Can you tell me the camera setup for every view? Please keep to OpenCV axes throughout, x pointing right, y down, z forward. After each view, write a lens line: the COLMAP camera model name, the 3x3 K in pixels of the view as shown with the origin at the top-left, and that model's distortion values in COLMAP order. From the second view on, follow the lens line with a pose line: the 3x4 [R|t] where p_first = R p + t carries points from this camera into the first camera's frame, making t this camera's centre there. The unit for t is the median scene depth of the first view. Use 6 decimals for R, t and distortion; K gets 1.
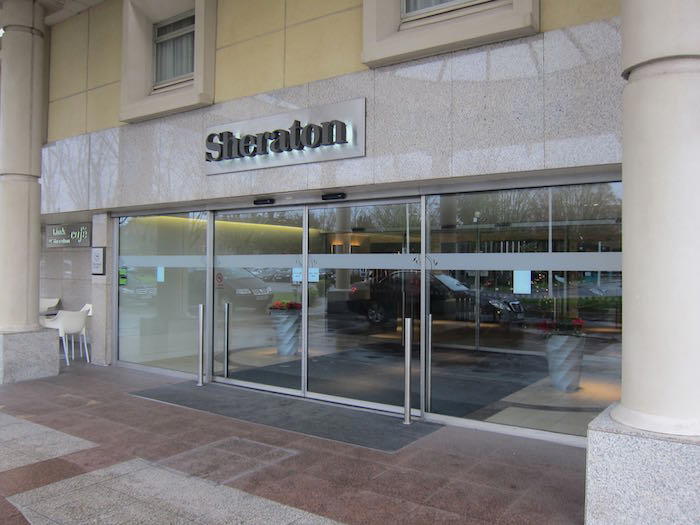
lens RADIAL K [[578.5, 0, 350.0], [0, 578.5, 262.5], [0, 0, 1]] dist [-0.003843, 0.000423]
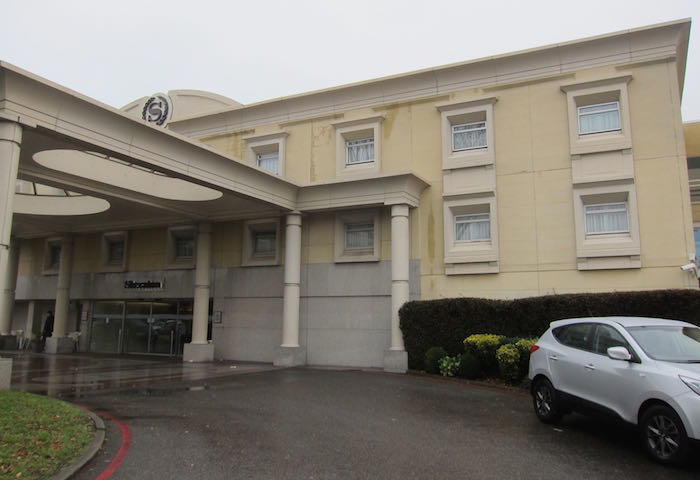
lens RADIAL K [[577.8, 0, 350.0], [0, 577.8, 240.0], [0, 0, 1]] dist [-0.001928, -0.000930]
pose [[0.991514, 0.028133, 0.126921, 0.673593], [-0.010969, 0.990927, -0.133955, -0.006773], [-0.129538, 0.131426, 0.982826, -2.737595]]
